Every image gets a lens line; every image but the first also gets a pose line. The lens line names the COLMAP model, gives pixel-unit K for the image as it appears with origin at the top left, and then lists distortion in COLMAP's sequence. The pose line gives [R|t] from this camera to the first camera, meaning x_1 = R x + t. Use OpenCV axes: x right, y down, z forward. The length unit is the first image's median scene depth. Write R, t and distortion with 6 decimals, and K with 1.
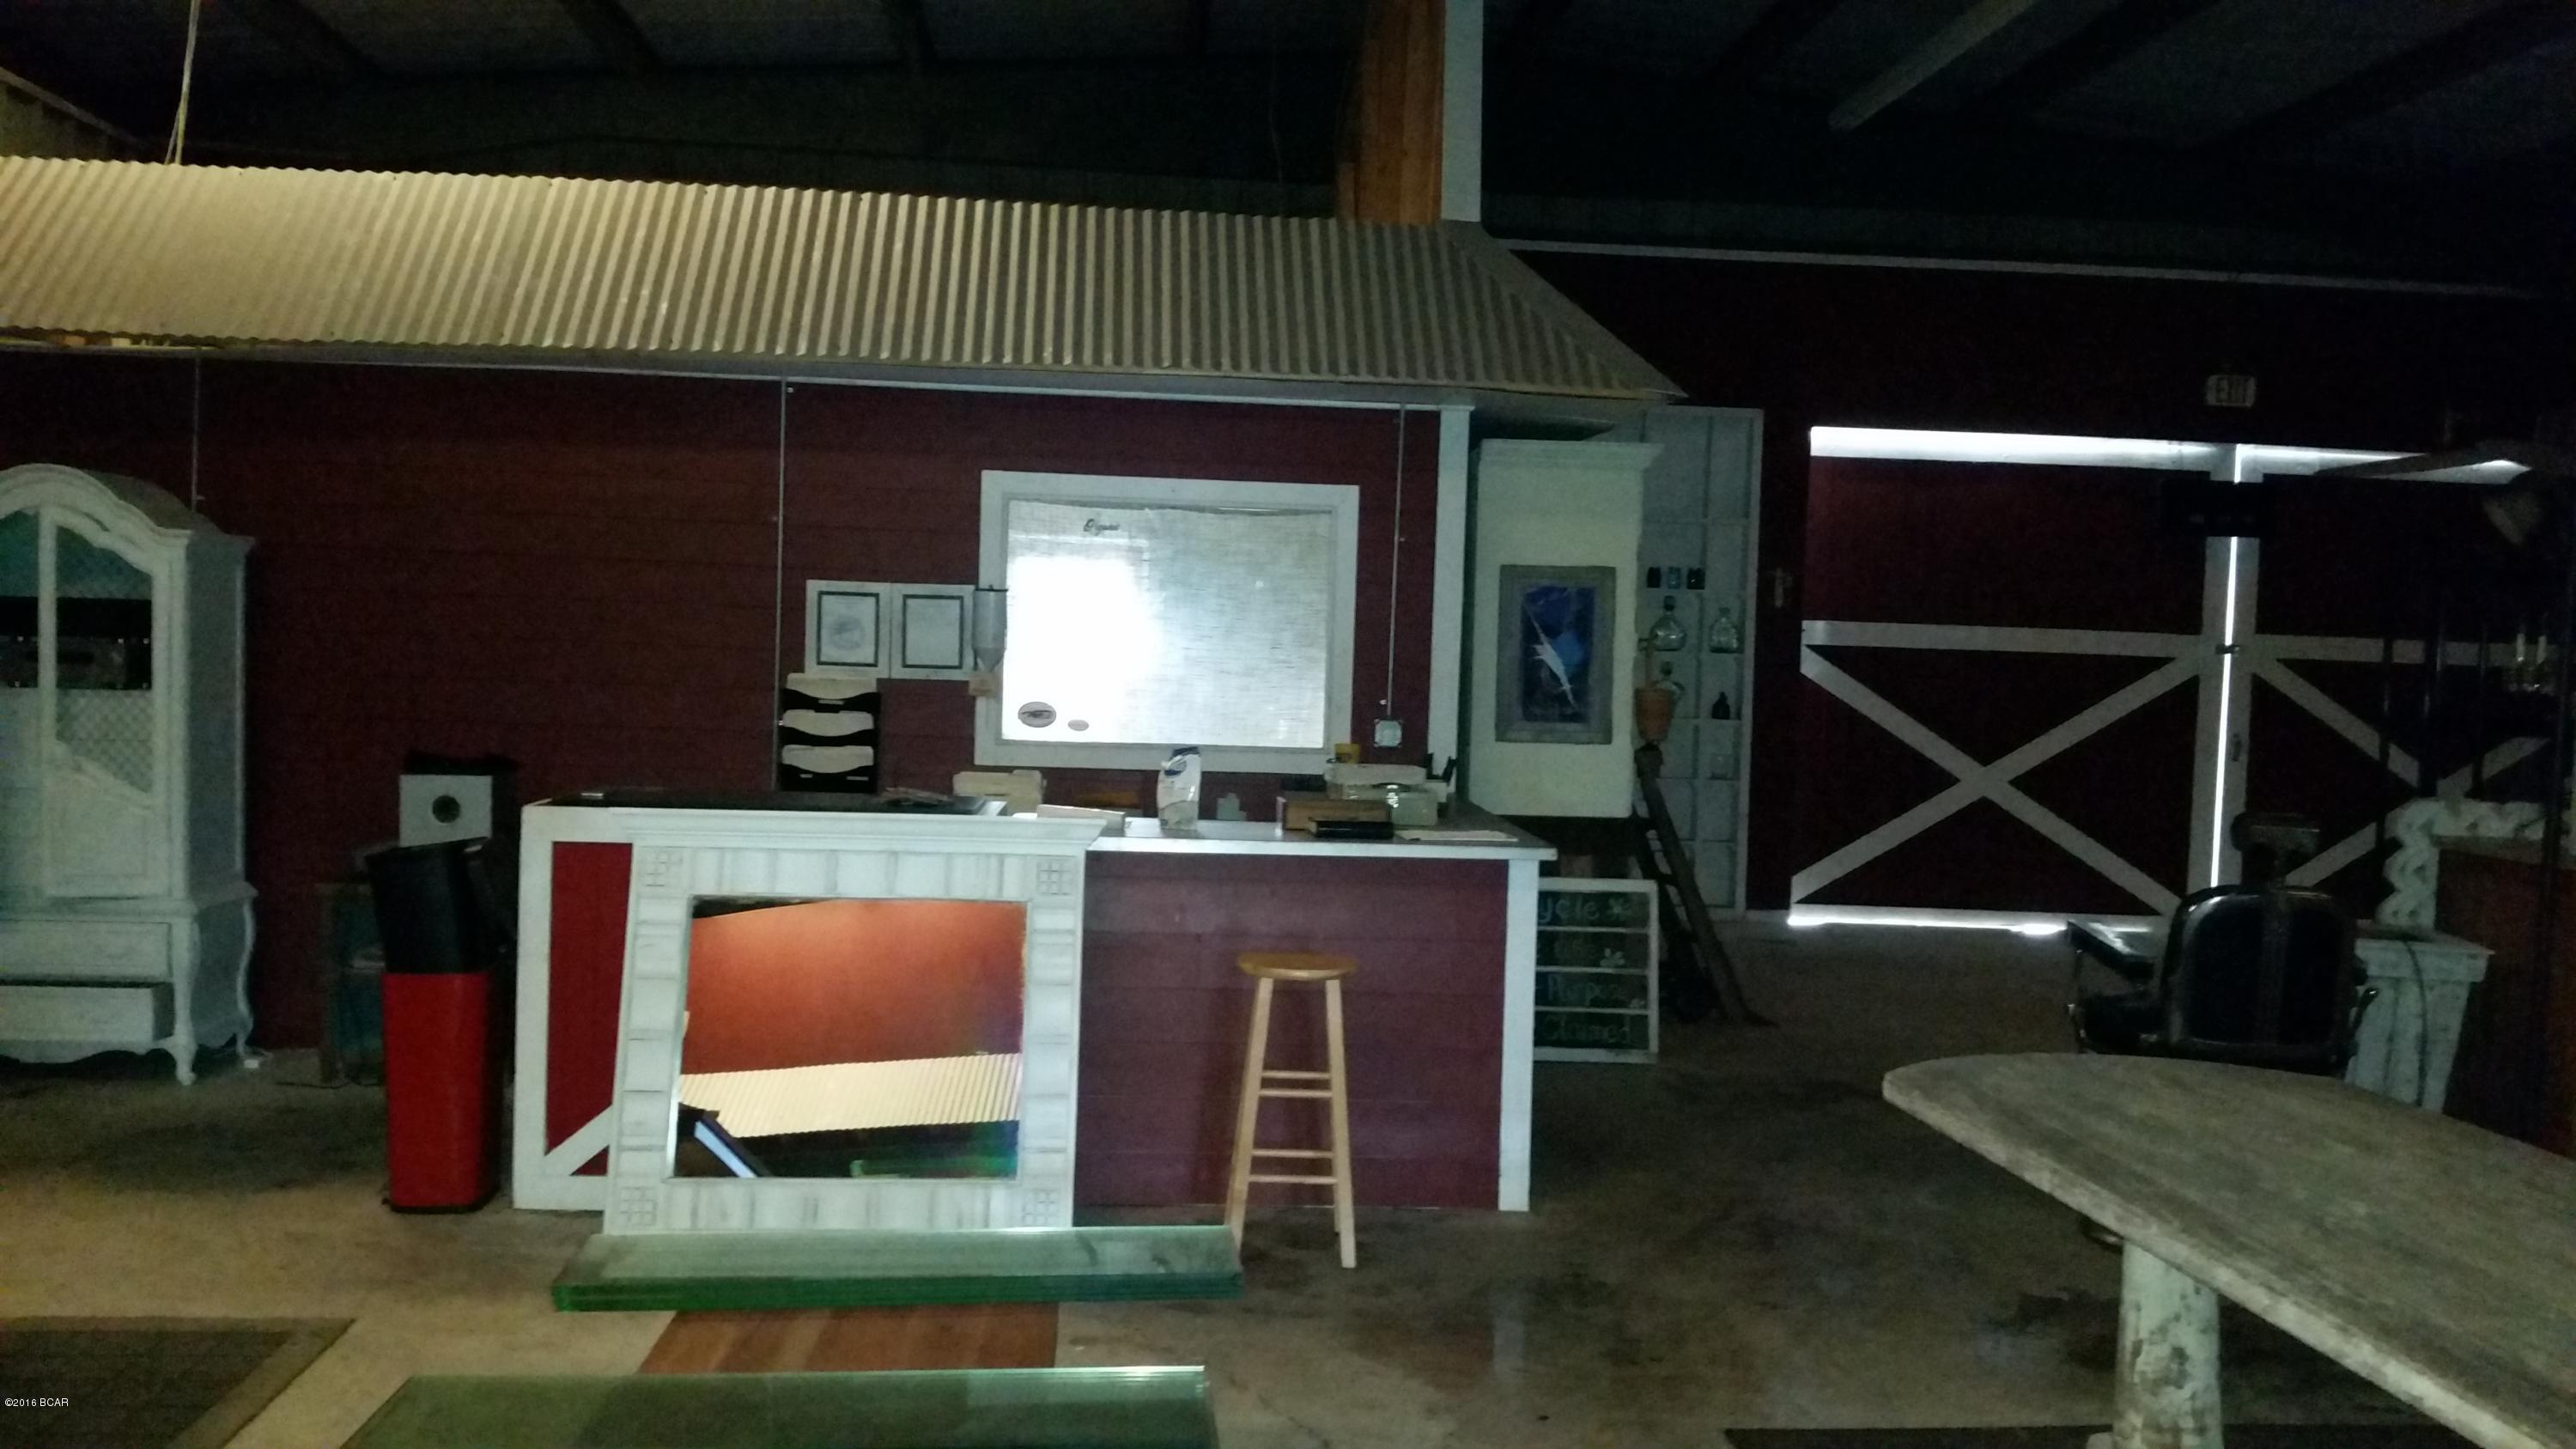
lens RADIAL K [[2074.8, 0, 1278.0], [0, 2074.8, 725.2], [0, 0, 1]] dist [0.187181, -0.449092]
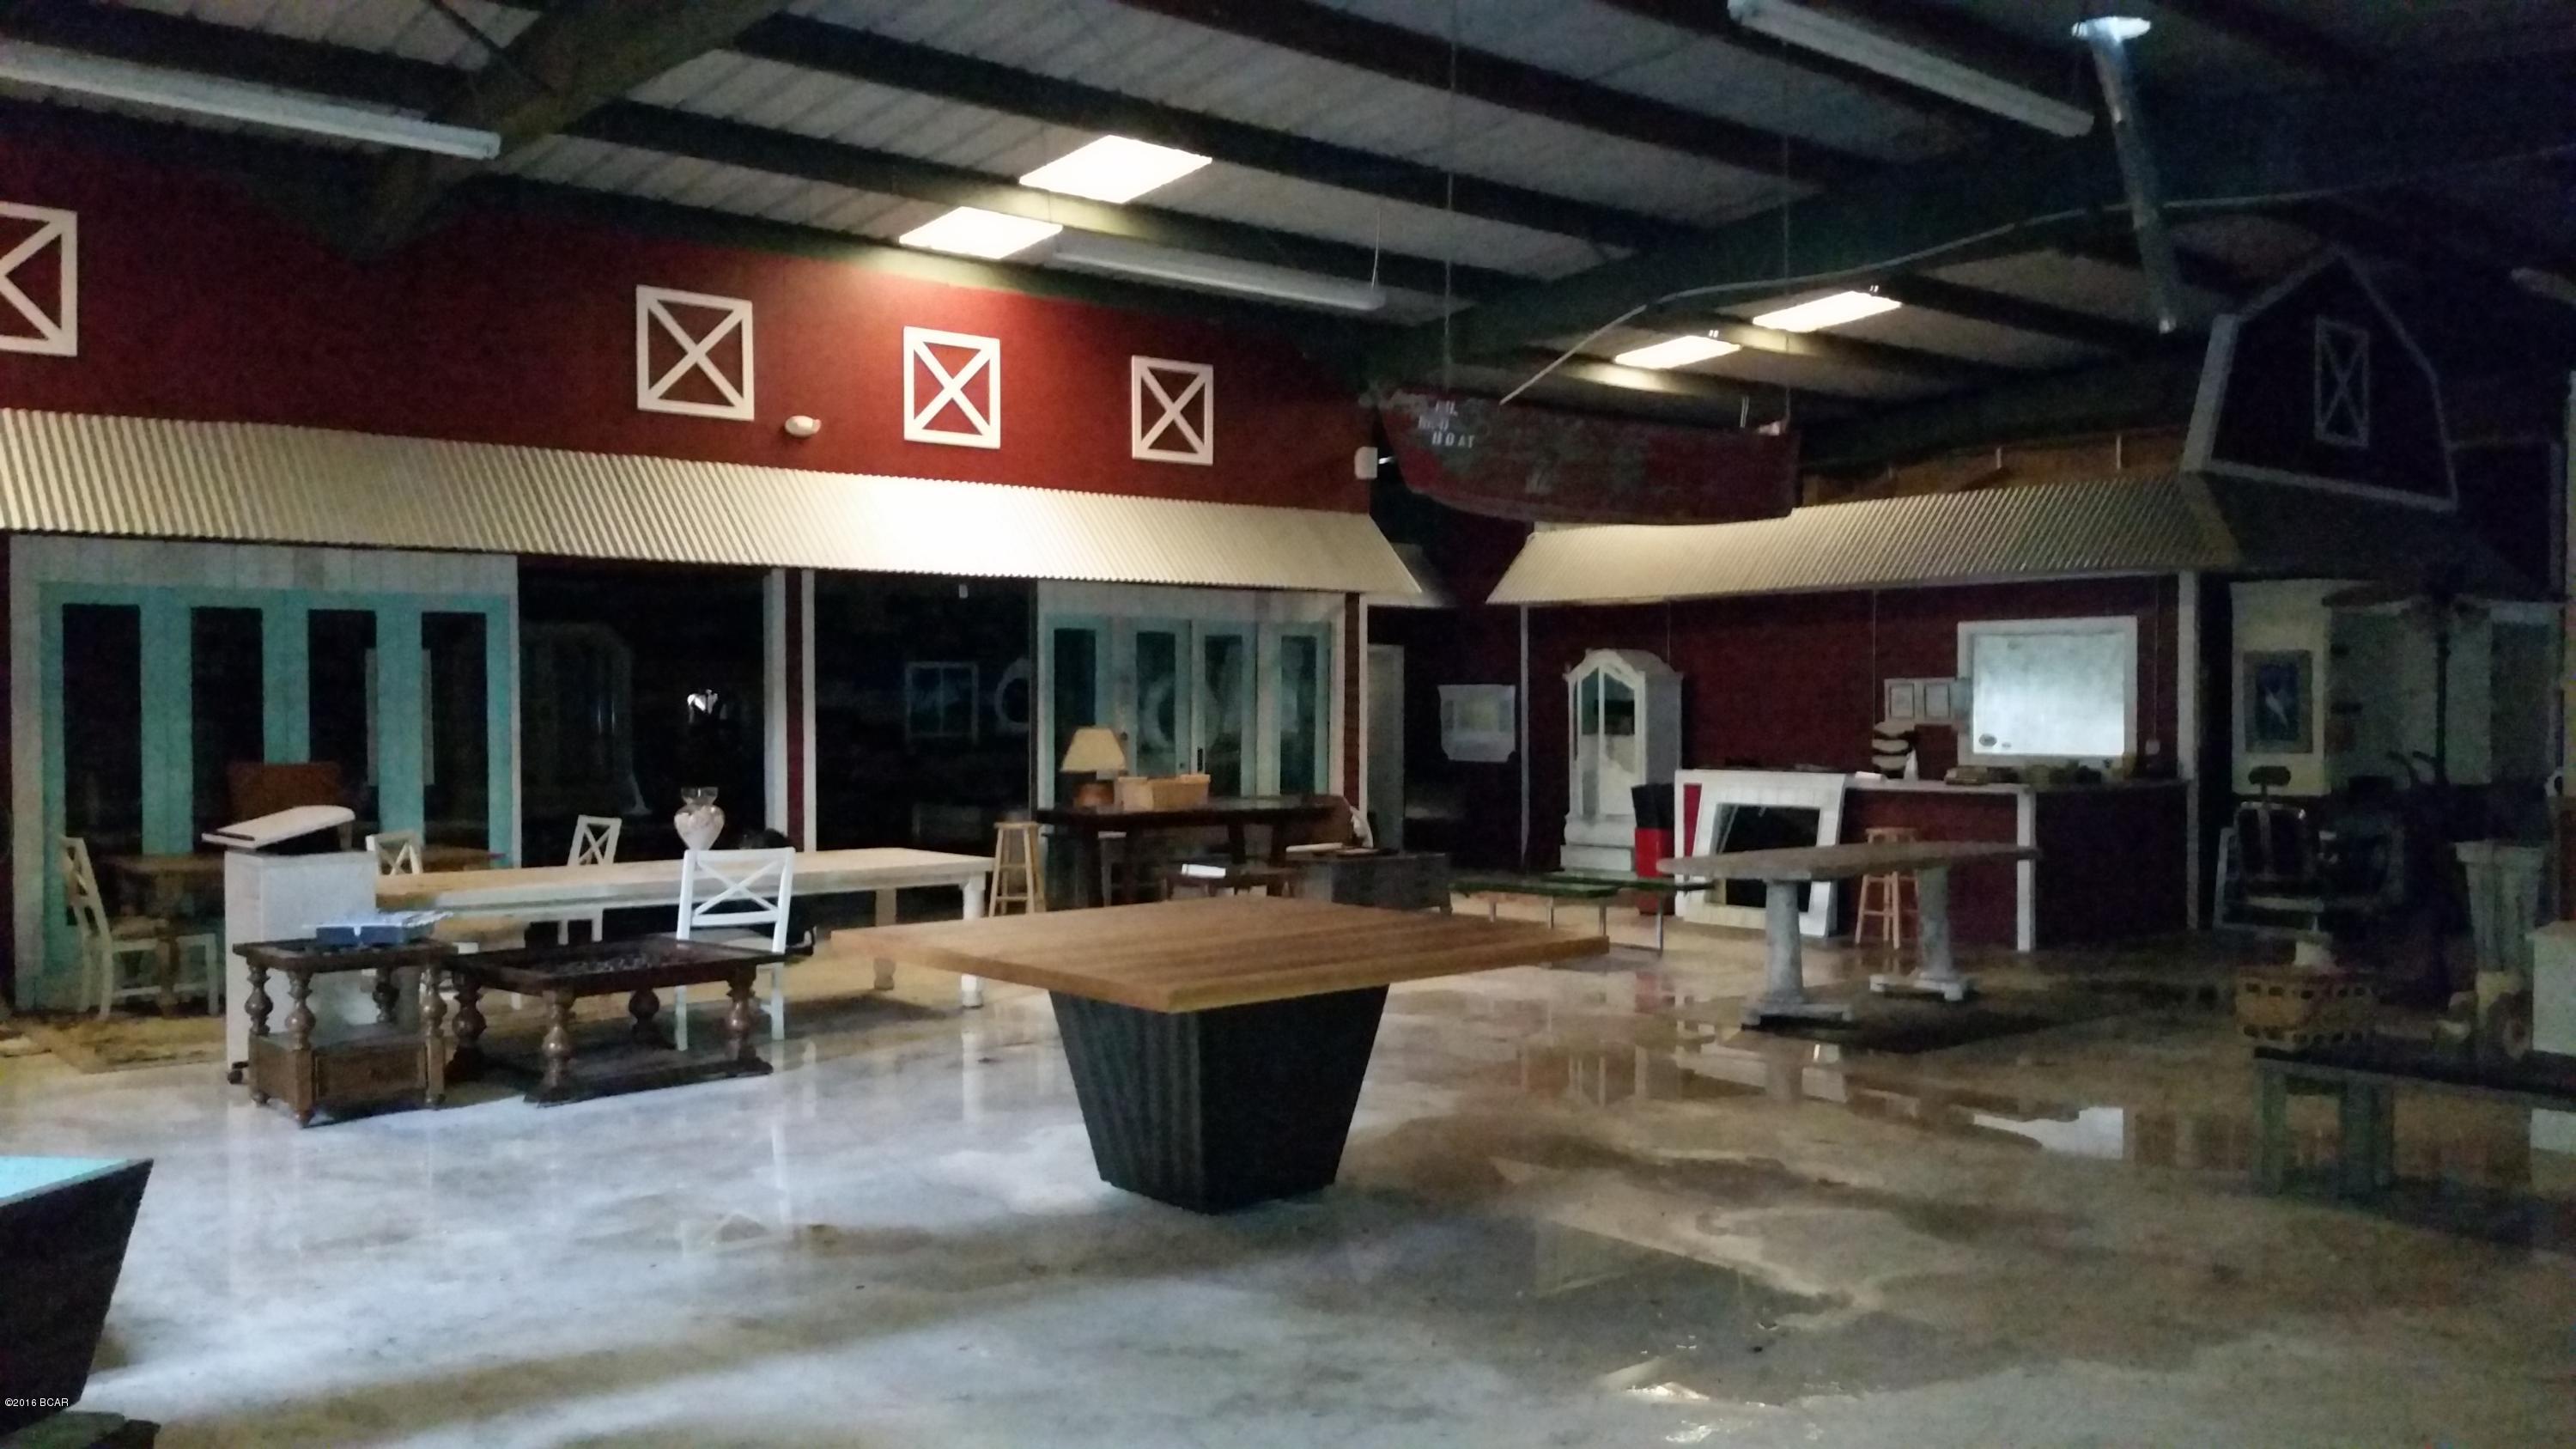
lens RADIAL K [[2074.8, 0, 1278.0], [0, 2074.8, 725.2], [0, 0, 1]] dist [0.187181, -0.449092]
pose [[0.586396, -0.024186, -0.809664, 1.145418], [-0.009168, 0.999292, -0.036490, 0.061308], [0.809973, 0.028821, 0.585759, -0.763374]]
